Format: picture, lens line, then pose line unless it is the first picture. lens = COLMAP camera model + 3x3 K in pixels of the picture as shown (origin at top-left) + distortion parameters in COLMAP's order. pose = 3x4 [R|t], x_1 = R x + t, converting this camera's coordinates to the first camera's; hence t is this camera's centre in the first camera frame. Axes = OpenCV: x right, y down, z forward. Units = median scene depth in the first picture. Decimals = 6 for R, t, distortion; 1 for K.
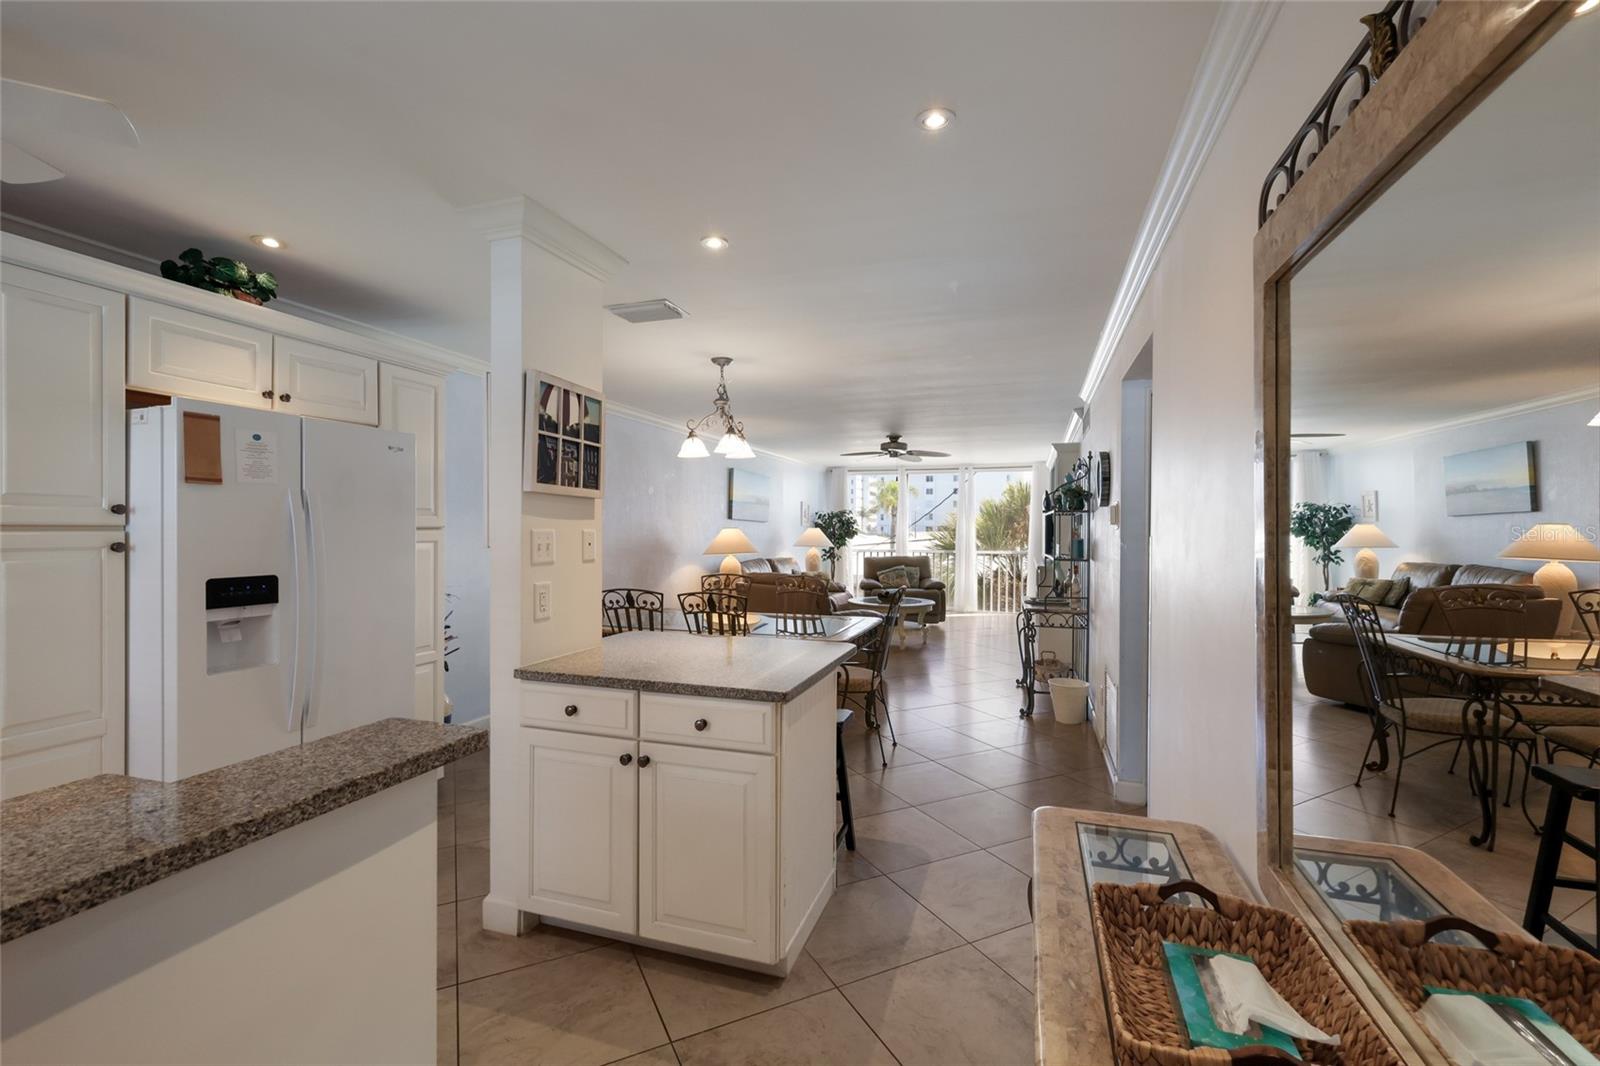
lens RADIAL K [[696.3, 0, 800.0], [0, 696.3, 533.0], [0, 0, 1]] dist [-0.000314, -0.000111]
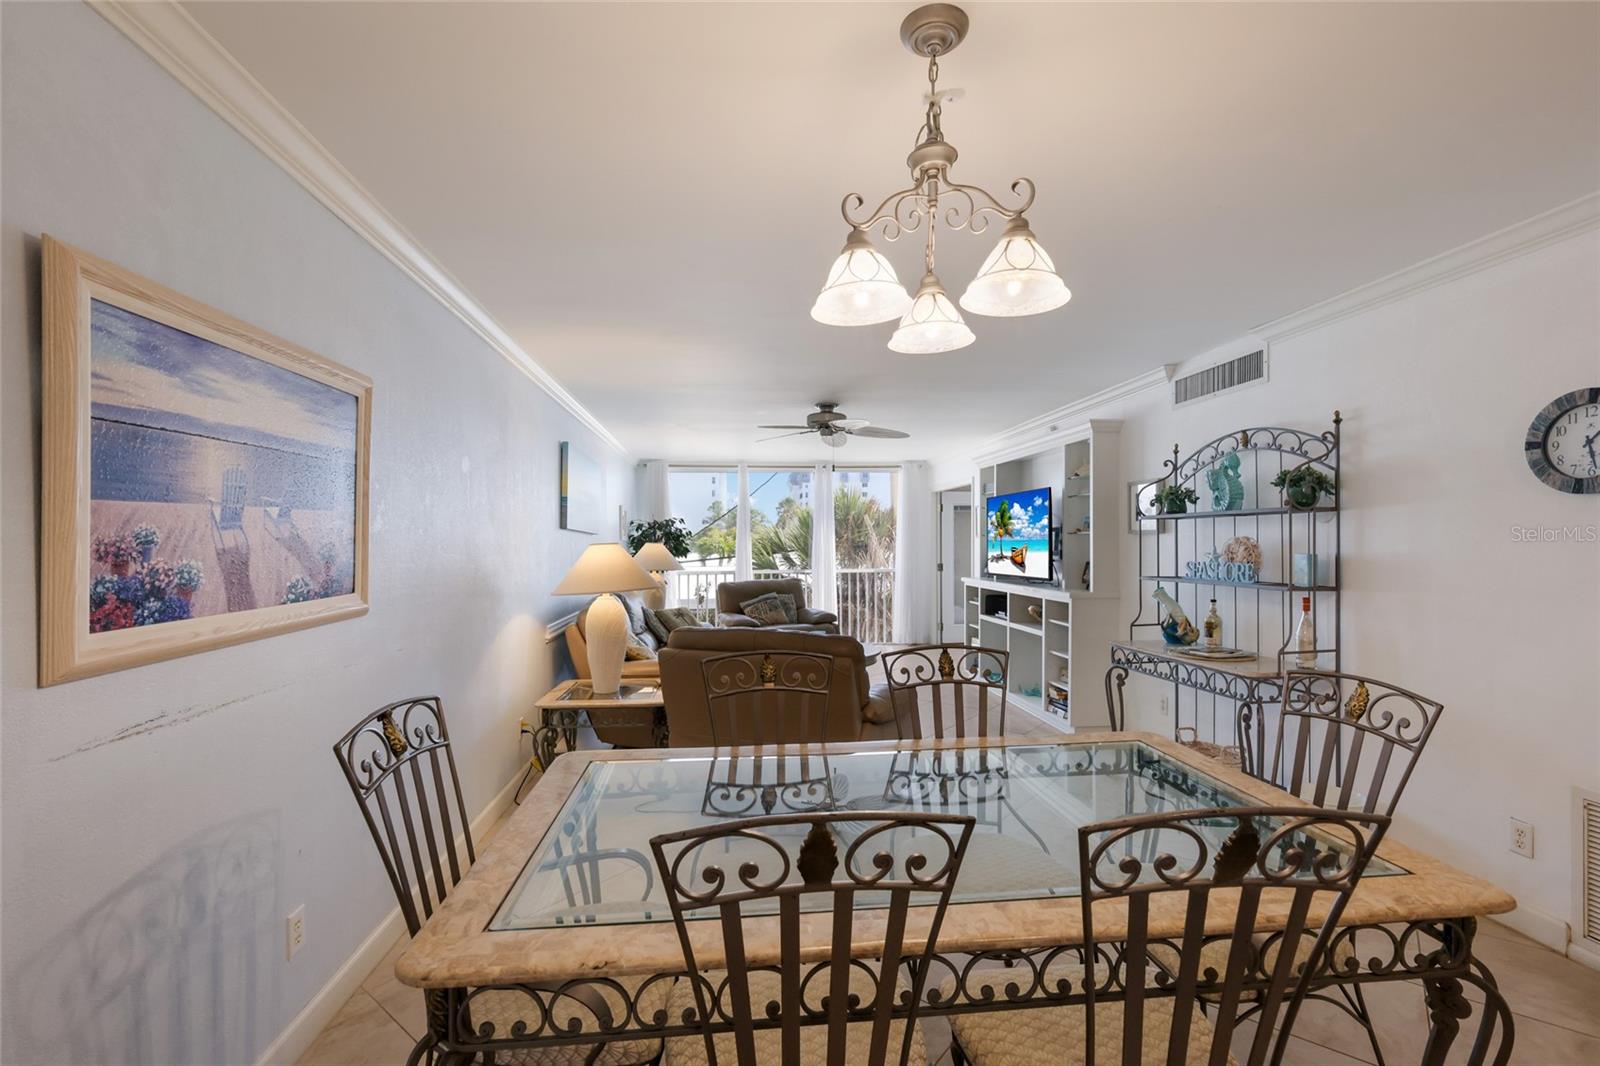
lens RADIAL K [[701.4, 0, 797.7], [0, 701.4, 553.8], [0, 0, 1]] dist [-0.000385, -0.000081]
pose [[0.910994, -0.016947, 0.412071, -0.272052], [0.013890, 0.999849, 0.010412, -0.004321], [-0.412185, -0.003762, 0.911092, 0.634454]]
